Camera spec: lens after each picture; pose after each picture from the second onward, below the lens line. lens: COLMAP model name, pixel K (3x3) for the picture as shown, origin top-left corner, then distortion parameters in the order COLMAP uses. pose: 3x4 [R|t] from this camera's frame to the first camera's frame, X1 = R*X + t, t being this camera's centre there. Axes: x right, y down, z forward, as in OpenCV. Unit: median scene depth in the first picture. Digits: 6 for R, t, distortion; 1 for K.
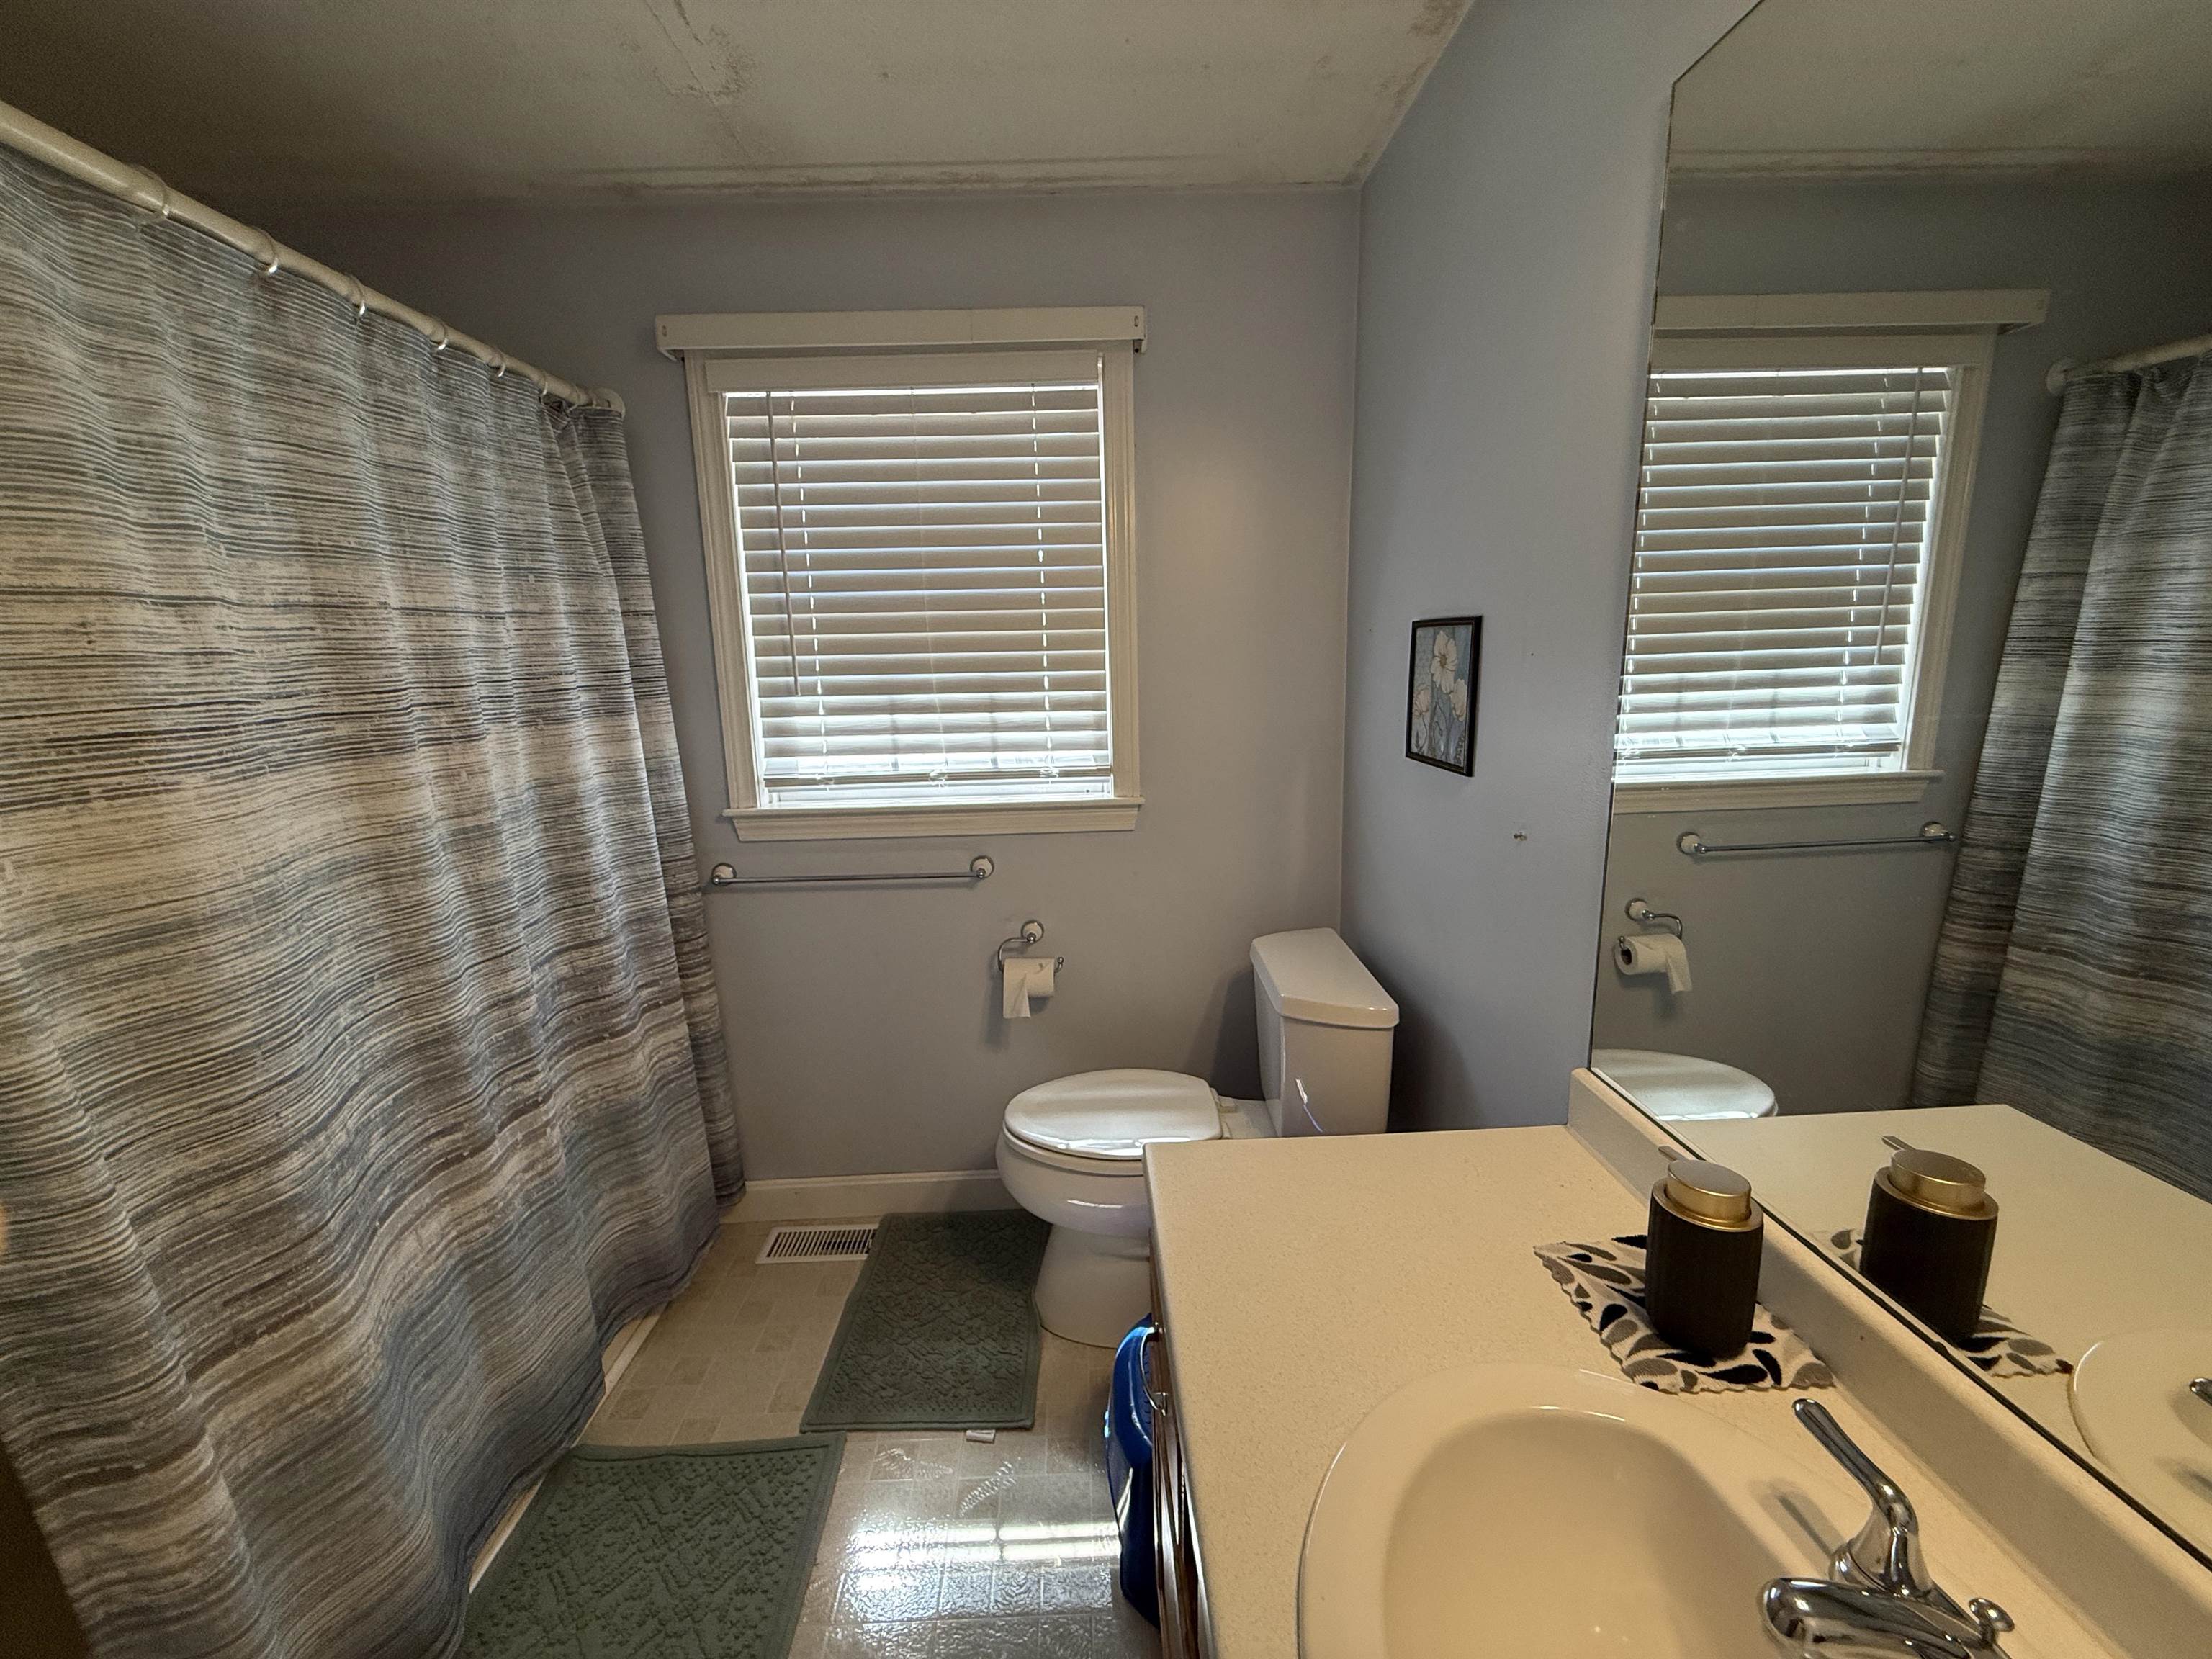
lens RADIAL K [[881.9, 0, 1101.8], [0, 881.9, 828.4], [0, 0, 1]] dist [-0.000747, 0.000578]
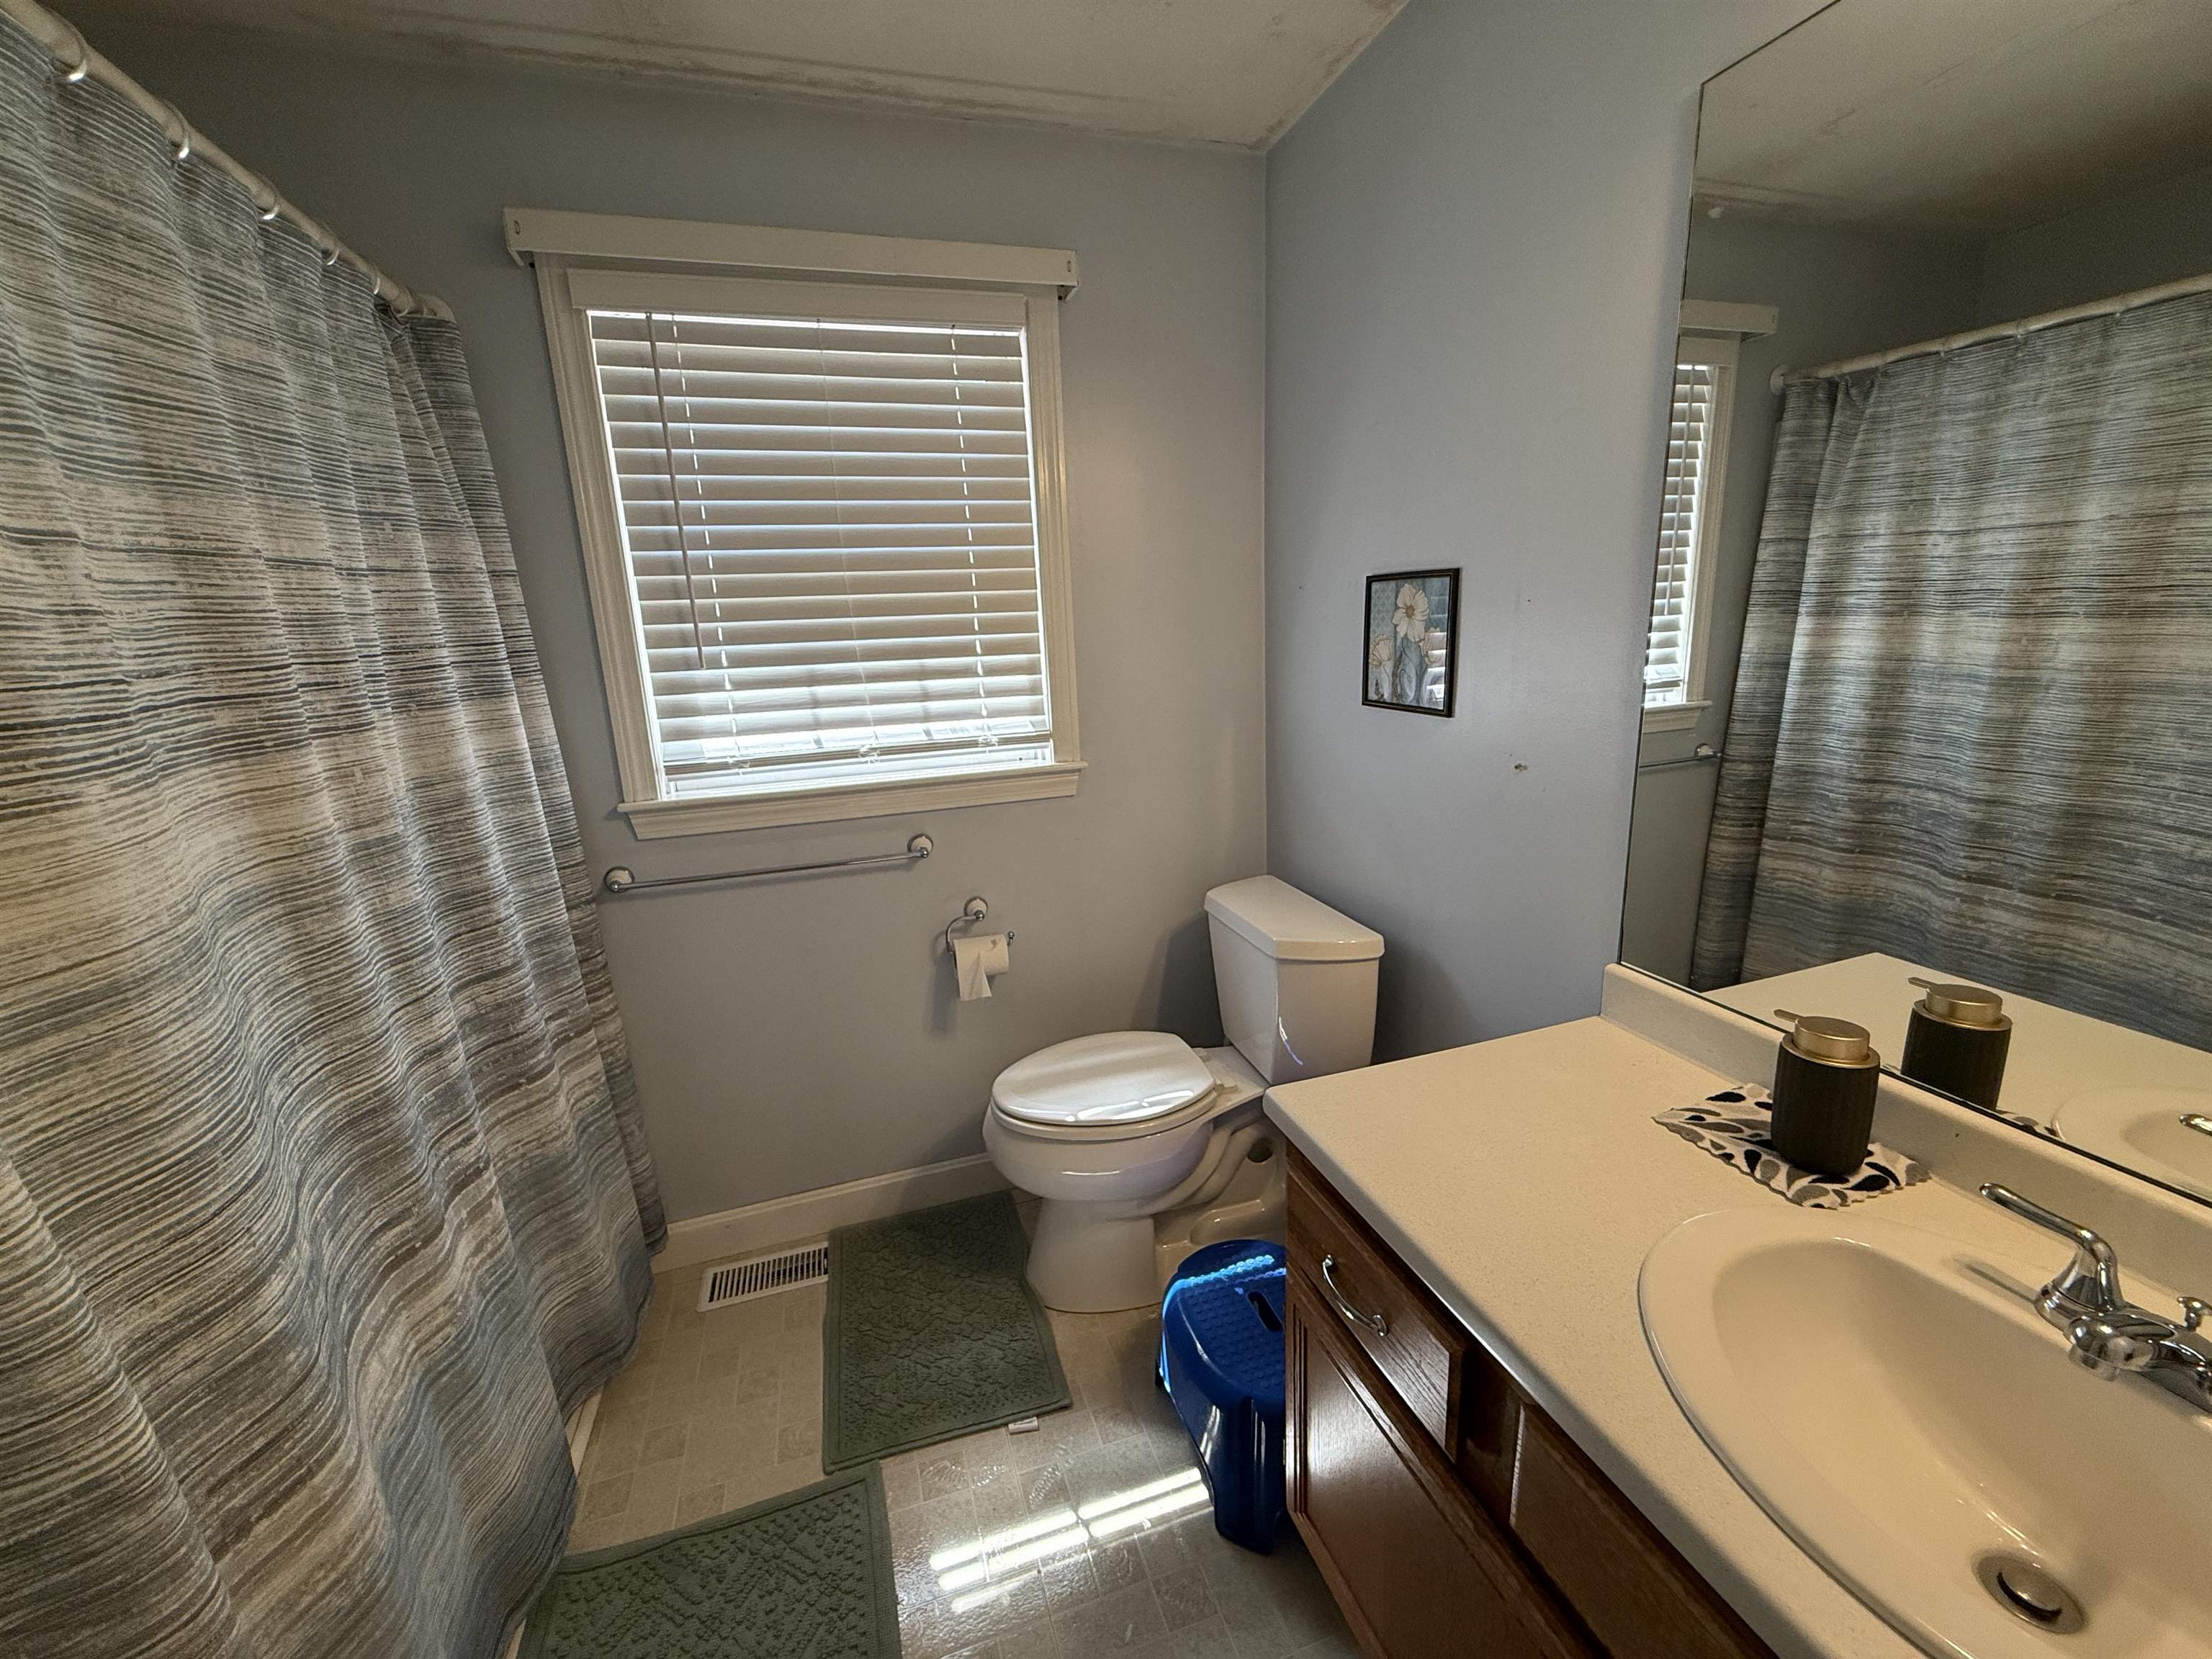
lens RADIAL K [[881.9, 0, 1101.8], [0, 881.9, 828.4], [0, 0, 1]] dist [-0.000747, 0.000578]
pose [[0.960746, -0.079624, 0.265759, -0.236852], [0.072239, 0.996683, 0.037464, 0.004410], [-0.267860, -0.016795, 0.963311, 0.050971]]
